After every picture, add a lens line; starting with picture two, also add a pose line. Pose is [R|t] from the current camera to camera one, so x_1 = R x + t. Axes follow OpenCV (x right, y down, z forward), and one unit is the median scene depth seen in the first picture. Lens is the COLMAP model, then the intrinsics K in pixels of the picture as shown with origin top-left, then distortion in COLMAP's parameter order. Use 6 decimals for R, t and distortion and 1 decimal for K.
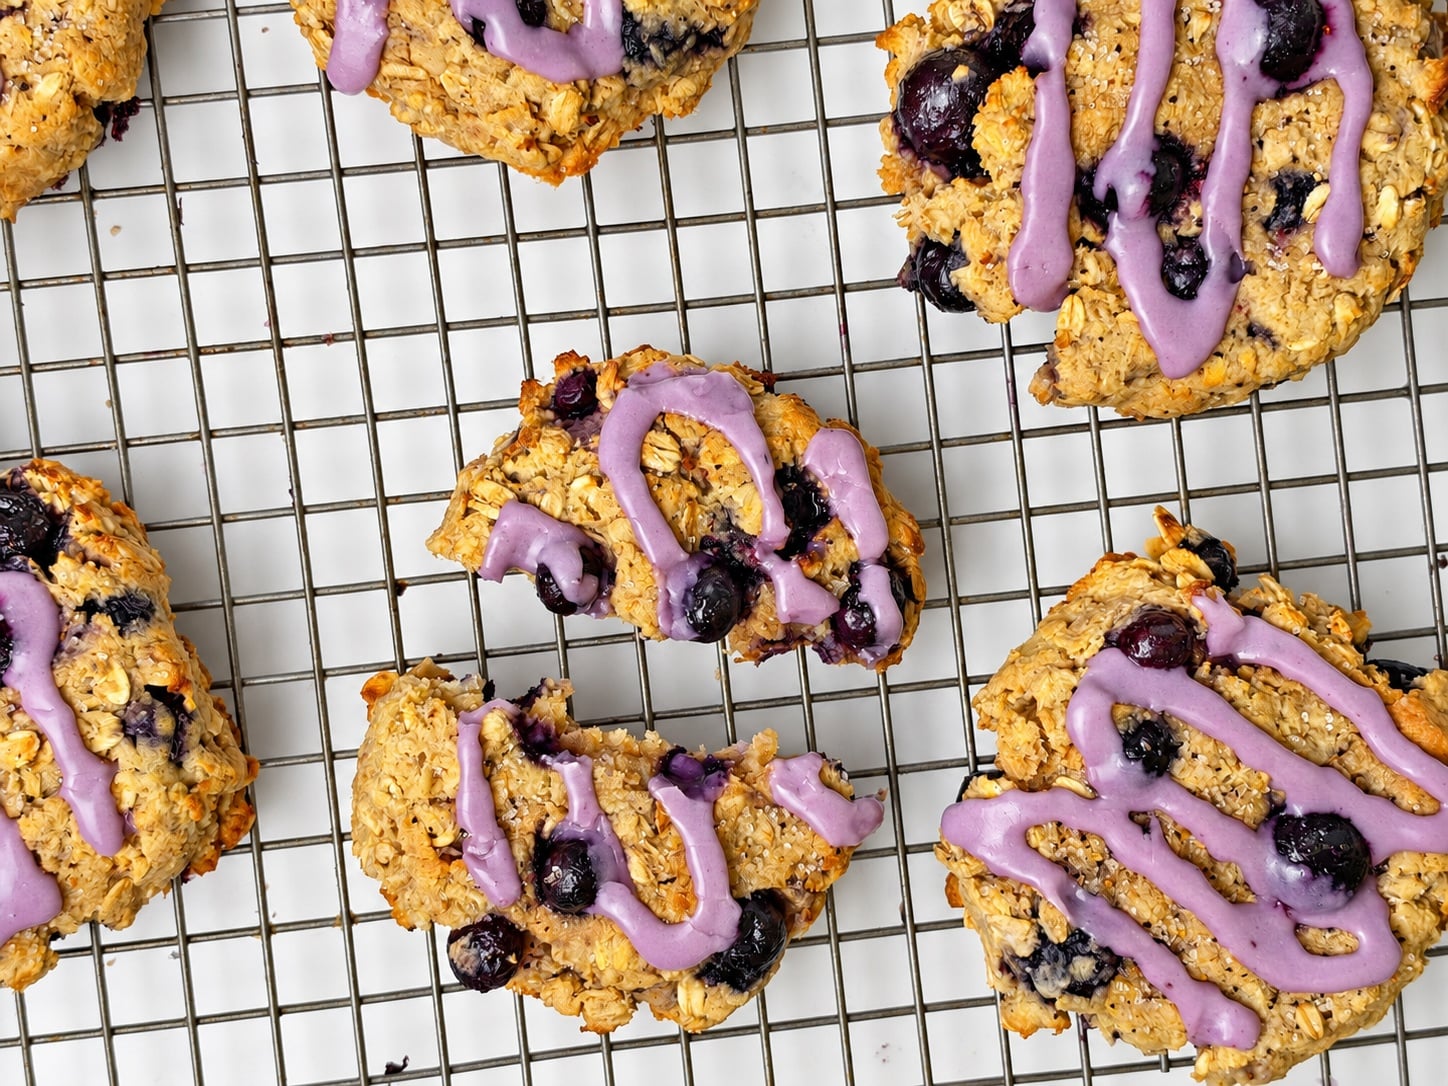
lens RADIAL K [[2099.7, 0, 724.0], [0, 2099.7, 543.0], [0, 0, 1]] dist [0.356158, -1.352936]
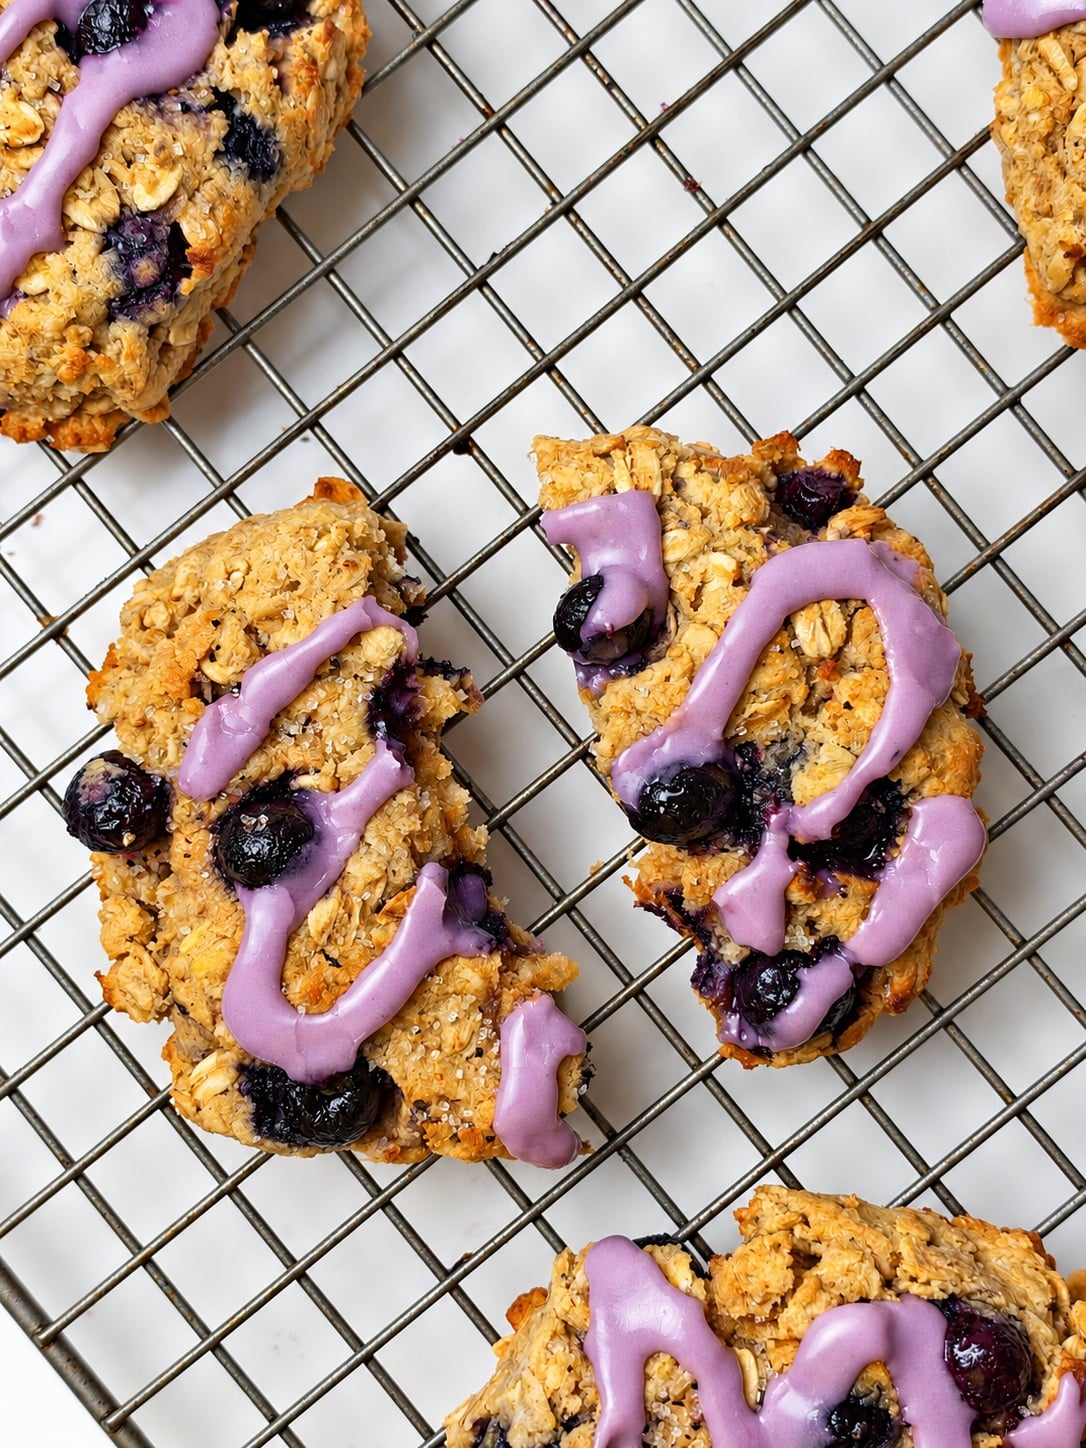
lens RADIAL K [[2123.5, 0, 543.0], [0, 2123.5, 724.0], [0, 0, 1]] dist [0.356861, -1.307999]
pose [[0.543859, 0.836257, -0.069944, -0.003077], [-0.838824, 0.544156, -0.016416, 0.065886], [0.024332, 0.067599, 0.997416, 0.262001]]
